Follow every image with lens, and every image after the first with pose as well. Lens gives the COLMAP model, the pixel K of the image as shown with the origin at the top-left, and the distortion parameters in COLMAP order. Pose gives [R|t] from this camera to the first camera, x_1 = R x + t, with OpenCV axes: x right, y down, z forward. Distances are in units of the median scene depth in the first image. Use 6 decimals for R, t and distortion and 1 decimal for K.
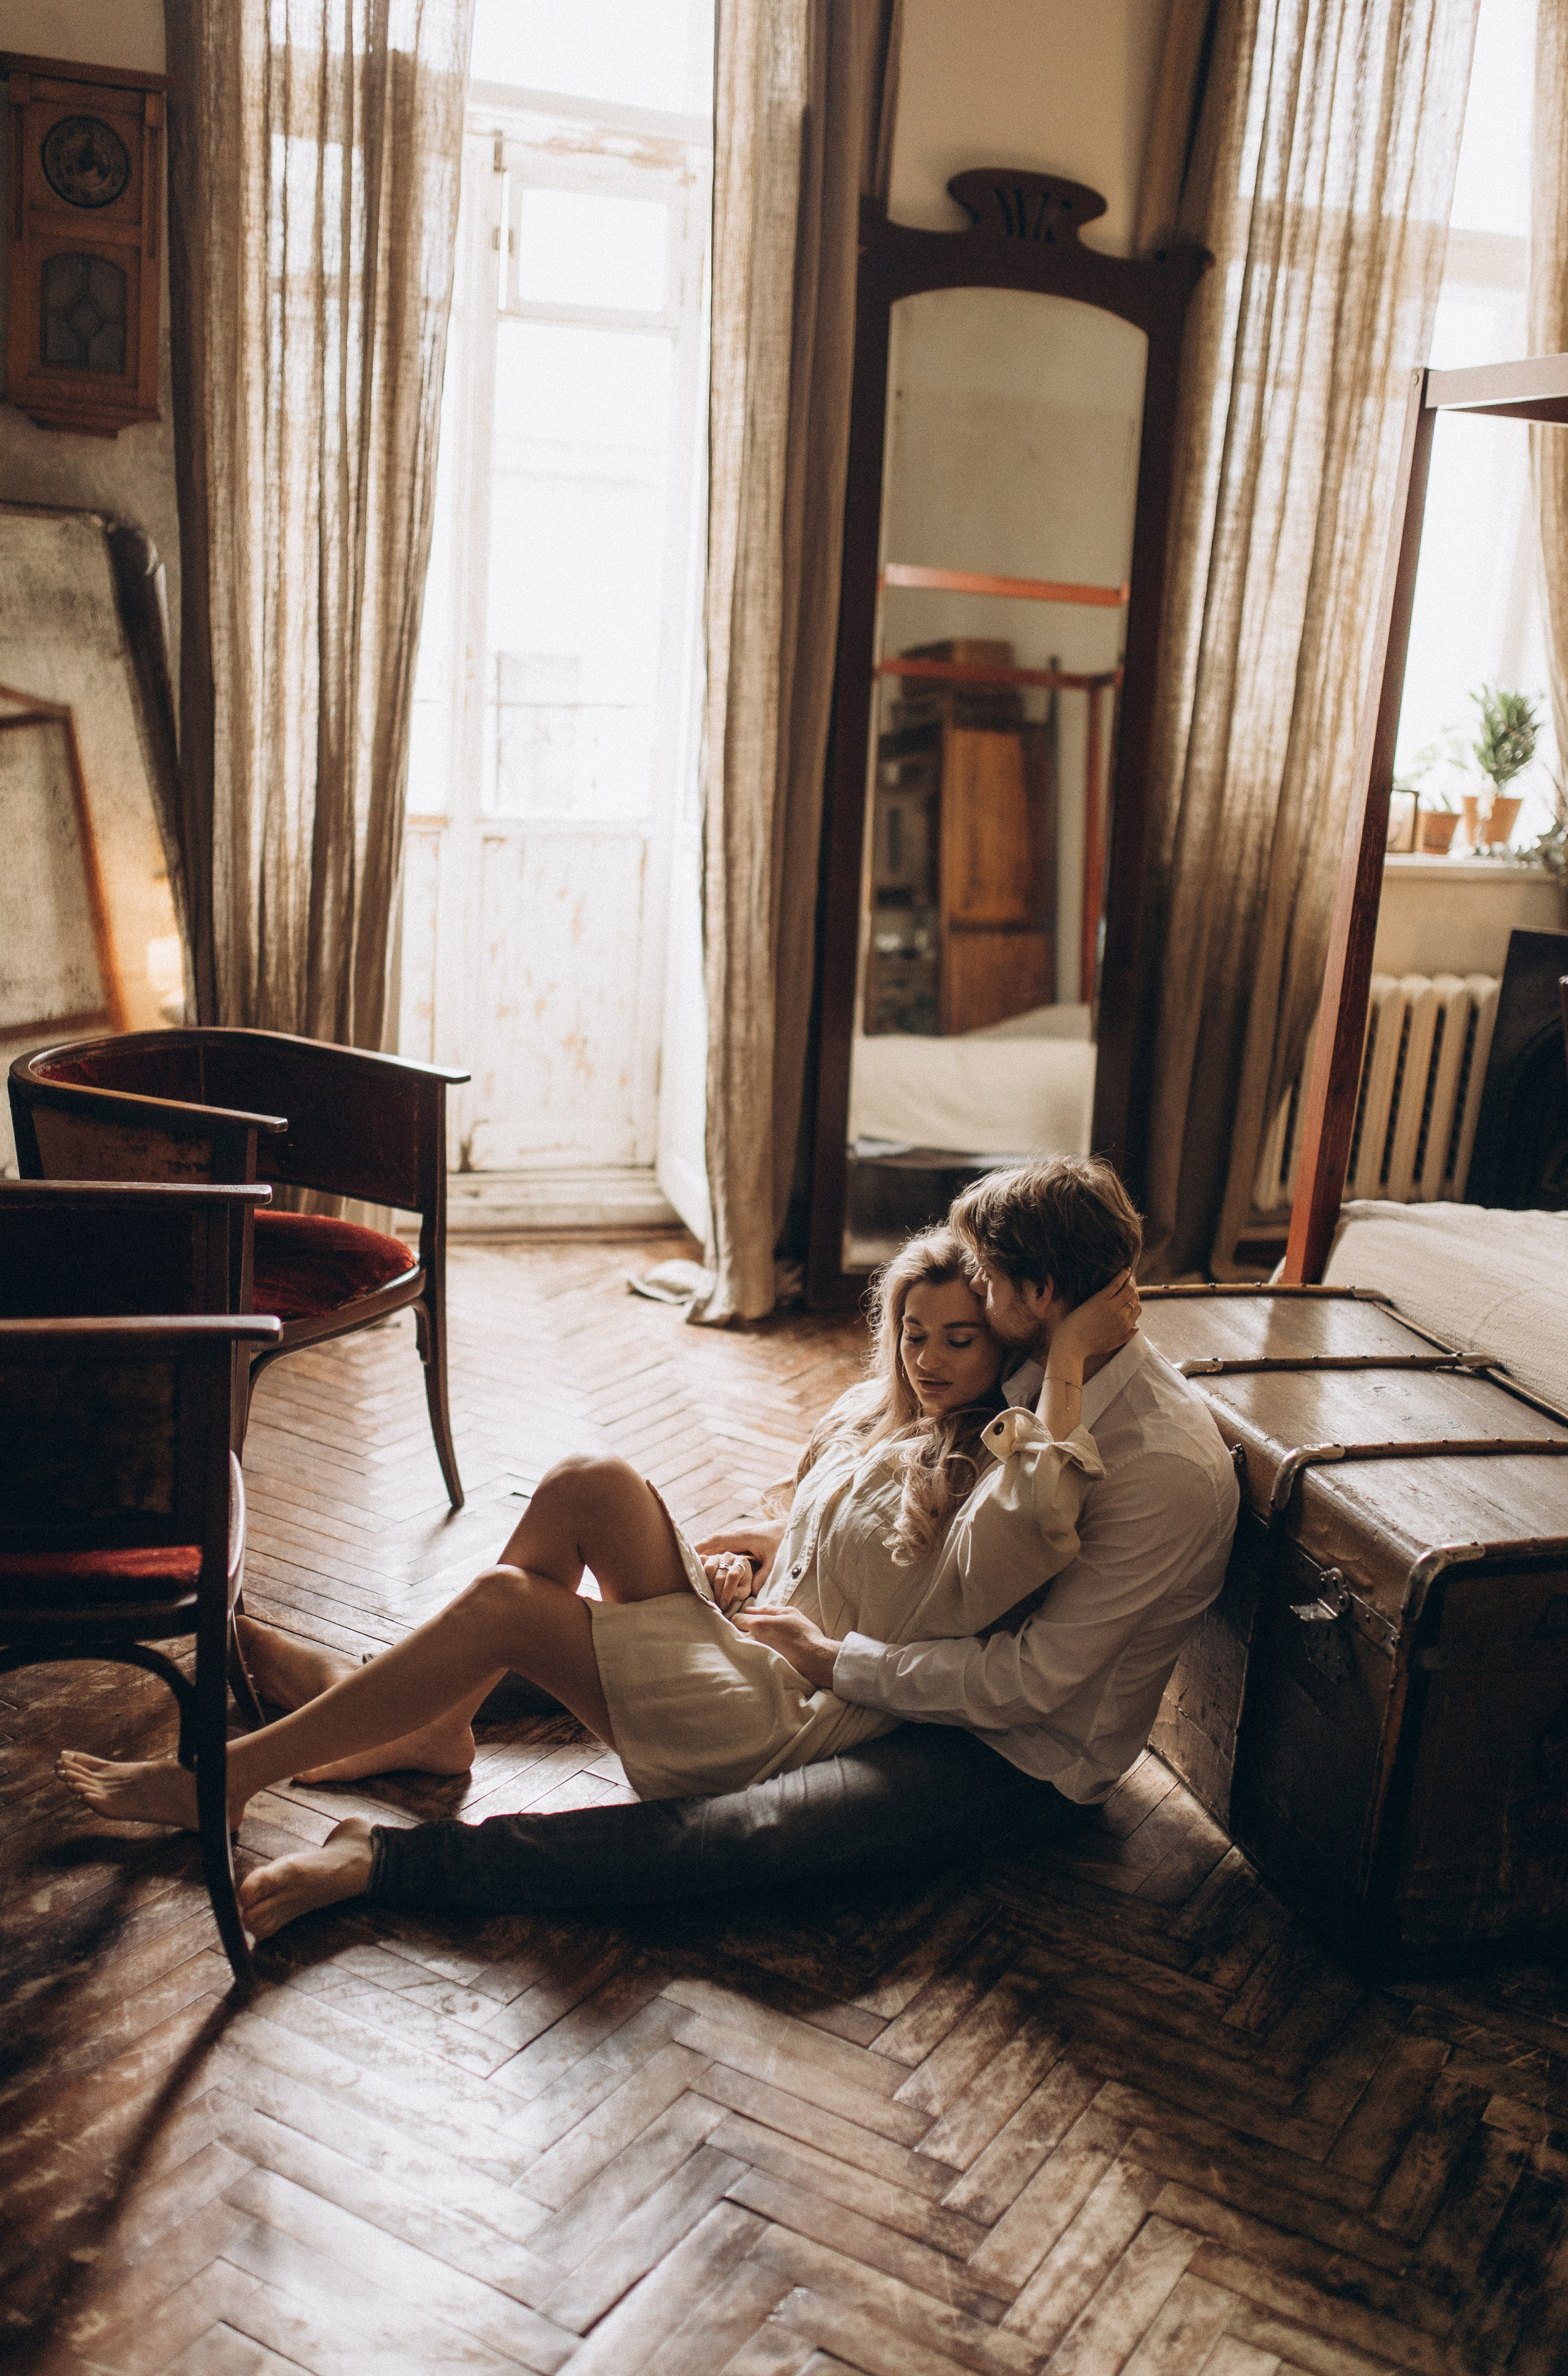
lens RADIAL K [[2358.5, 0, 735.2], [0, 2358.5, 1258.2], [0, 0, 1]] dist [0.083914, 0.005876]
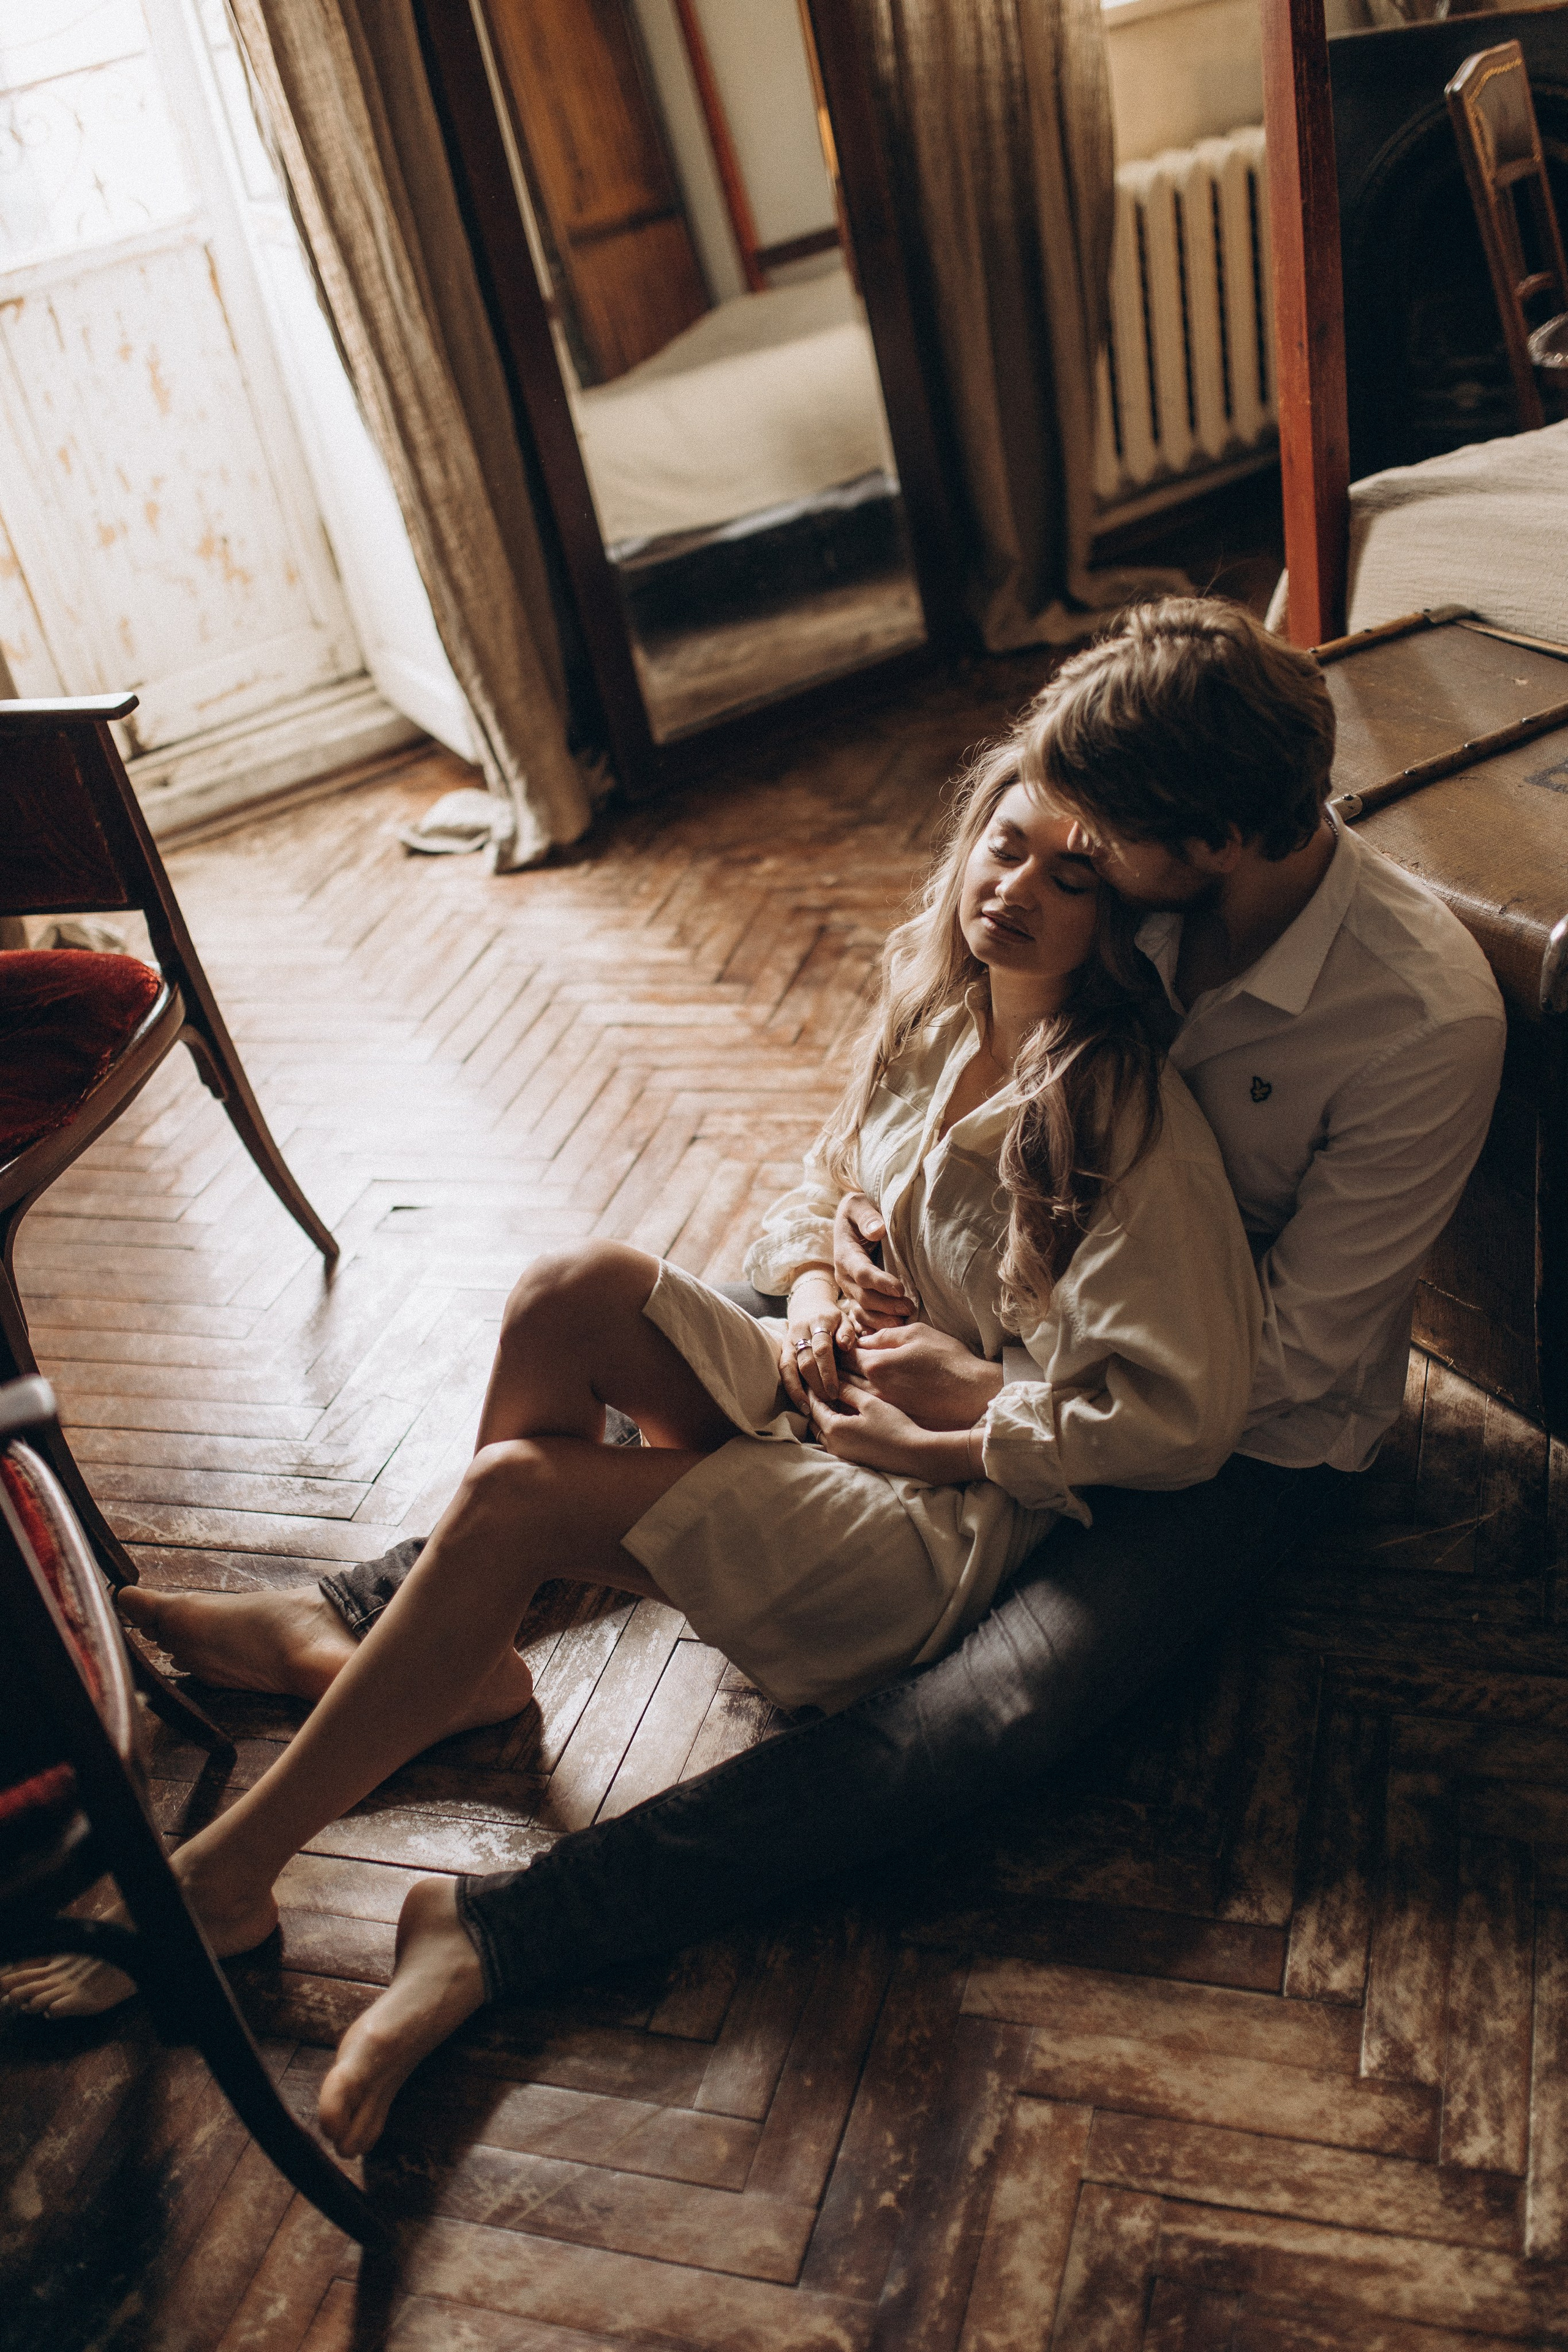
lens RADIAL K [[2233.5, 0, 785.2], [0, 2233.5, 1214.8], [0, 0, 1]] dist [0.071474, -0.103181]
pose [[0.939911, -0.329775, 0.088403, -0.033796], [0.293202, 0.912307, 0.285883, -0.054787], [-0.174928, -0.242784, 0.954178, 0.248654]]
